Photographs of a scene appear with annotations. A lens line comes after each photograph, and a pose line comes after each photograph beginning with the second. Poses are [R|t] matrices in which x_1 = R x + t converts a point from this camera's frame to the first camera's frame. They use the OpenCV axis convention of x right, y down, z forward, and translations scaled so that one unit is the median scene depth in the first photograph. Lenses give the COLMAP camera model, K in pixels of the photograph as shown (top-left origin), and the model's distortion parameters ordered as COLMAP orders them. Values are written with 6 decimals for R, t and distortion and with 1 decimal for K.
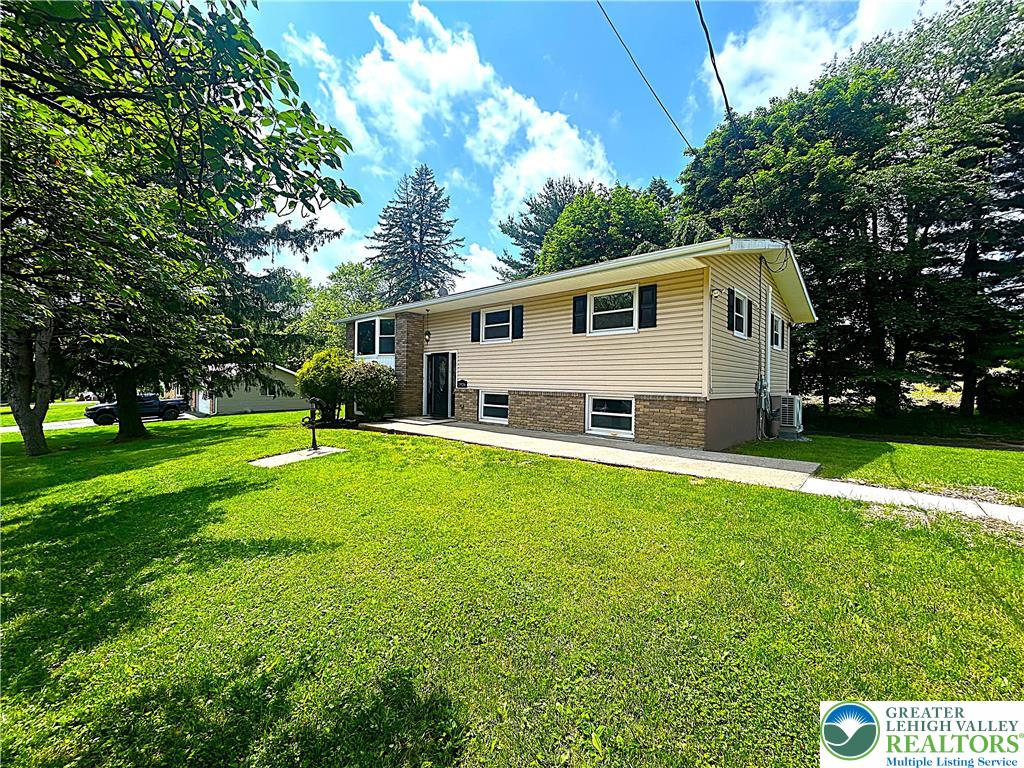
lens RADIAL K [[404.7, 0, 510.9], [0, 404.7, 401.6], [0, 0, 1]] dist [-0.000074, -0.000002]
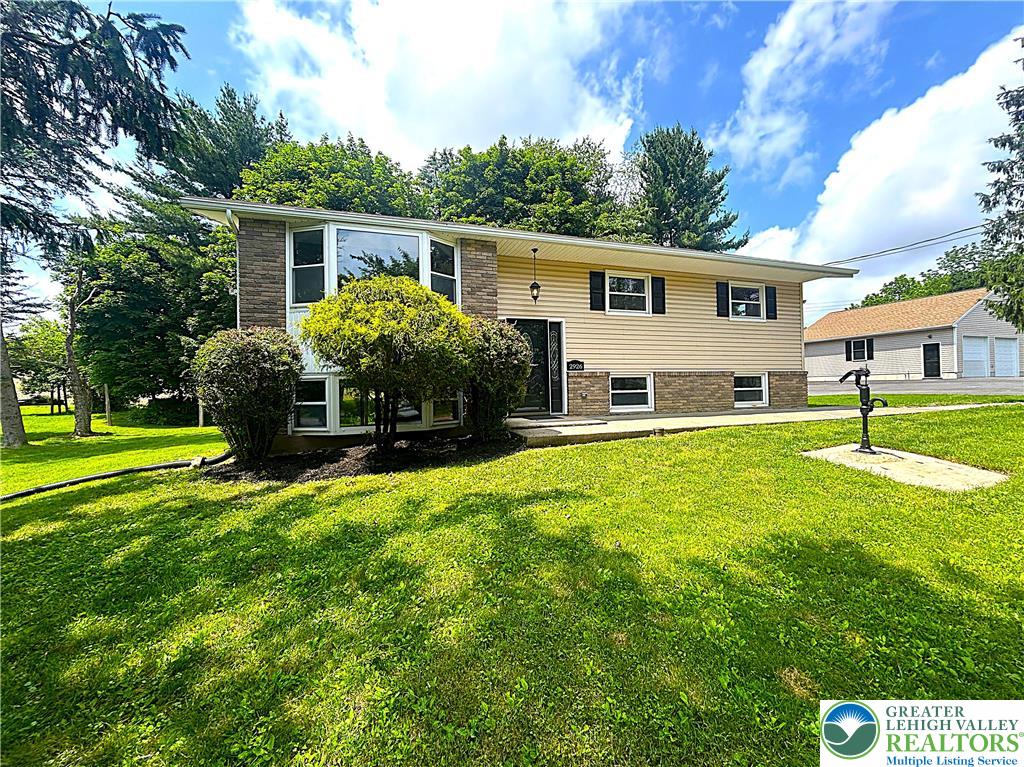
lens RADIAL K [[403.5, 0, 512.0], [0, 403.5, 383.5], [0, 0, 1]] dist [-0.000096, 0.000000]
pose [[0.483566, -0.057010, 0.873449, -0.857969], [0.044116, 0.998196, 0.040728, -0.048391], [-0.874195, 0.018838, 0.485209, 0.788697]]
